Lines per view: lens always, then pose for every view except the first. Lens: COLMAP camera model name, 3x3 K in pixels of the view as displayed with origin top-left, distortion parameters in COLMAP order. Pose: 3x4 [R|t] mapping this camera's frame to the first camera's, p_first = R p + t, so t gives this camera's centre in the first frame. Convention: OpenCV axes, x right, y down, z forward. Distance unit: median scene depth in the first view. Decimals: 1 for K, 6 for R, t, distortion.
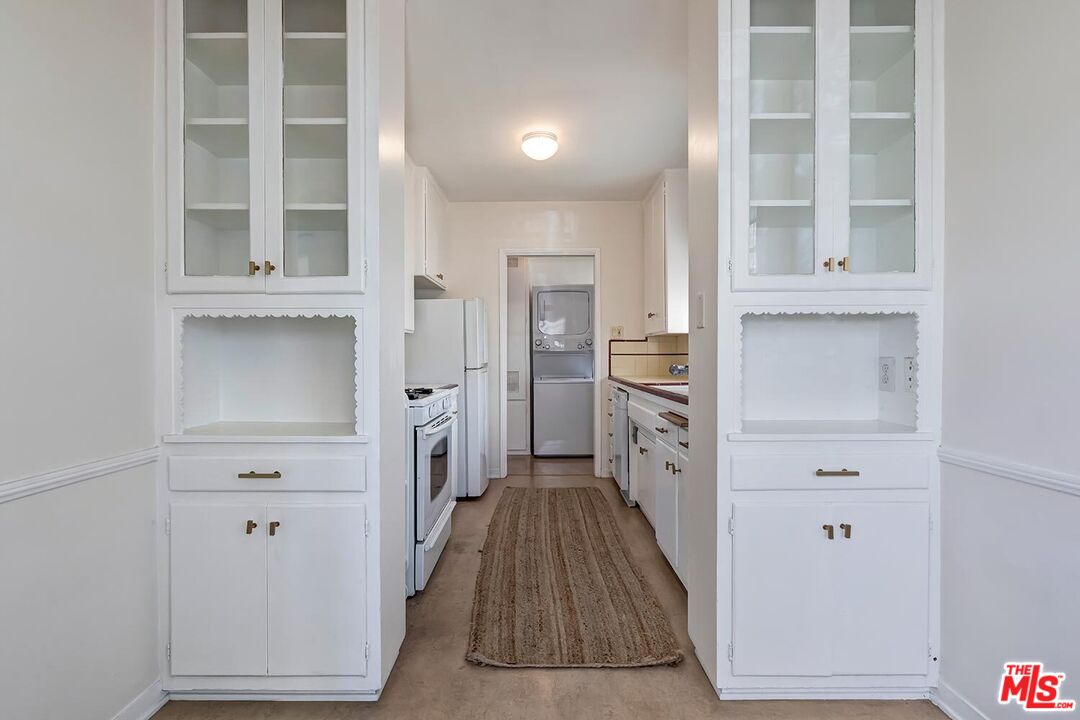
lens RADIAL K [[499.8, 0, 538.4], [0, 499.8, 361.6], [0, 0, 1]] dist [0.011432, -0.000071]
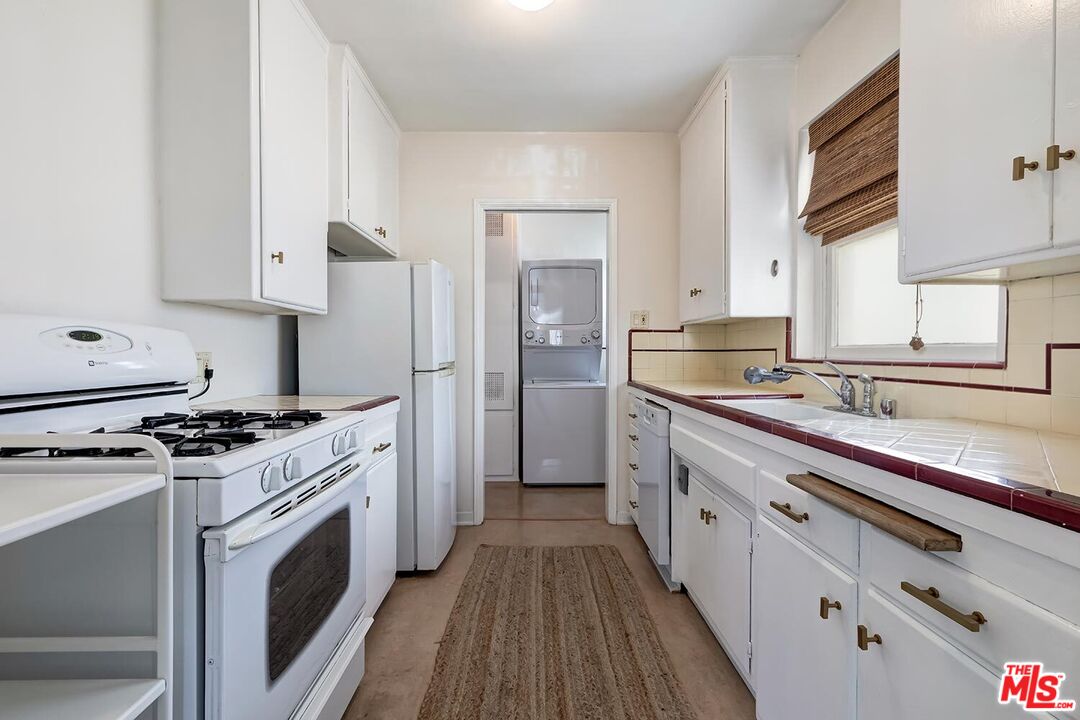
lens RADIAL K [[489.9, 0, 536.6], [0, 489.9, 359.3], [0, 0, 1]] dist [0.004697, -0.000261]
pose [[0.999948, 0.003964, 0.009414, 0.005825], [-0.003969, 0.999992, 0.000419, -0.001481], [-0.009412, -0.000456, 0.999956, 0.383436]]
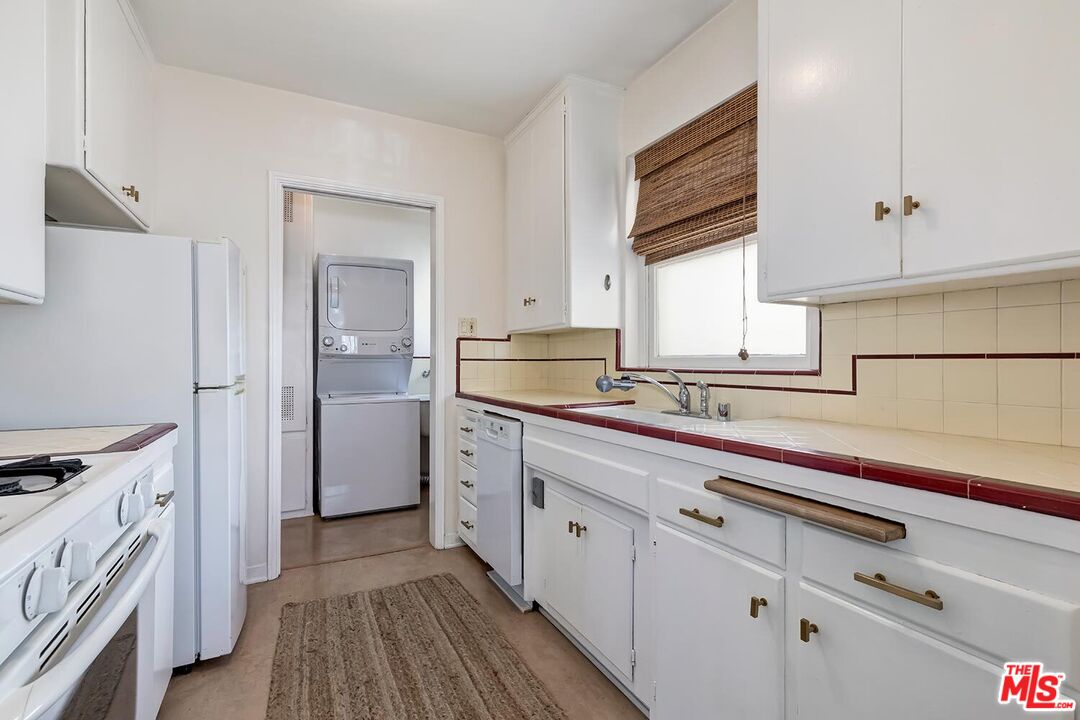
lens RADIAL K [[496.6, 0, 539.0], [0, 496.6, 361.2], [0, 0, 1]] dist [0.006804, -0.000101]
pose [[0.891141, 0.004159, 0.453708, -0.073855], [0.002947, 0.999884, -0.014954, -0.002380], [-0.453718, 0.014663, 0.891025, 0.452277]]
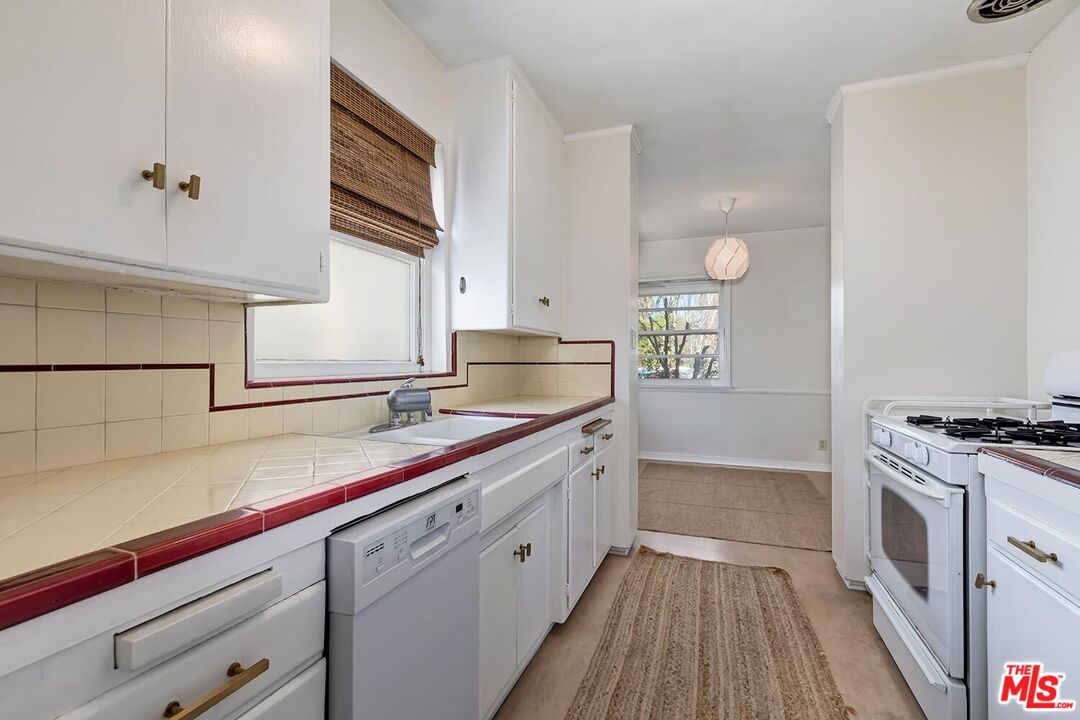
lens RADIAL K [[496.6, 0, 539.0], [0, 496.6, 361.2], [0, 0, 1]] dist [0.006804, -0.000101]
pose [[-0.935924, 0.002629, 0.352192, 0.011465], [0.007945, 0.999875, 0.013648, -0.022522], [-0.352112, 0.015572, -0.935828, 1.287674]]
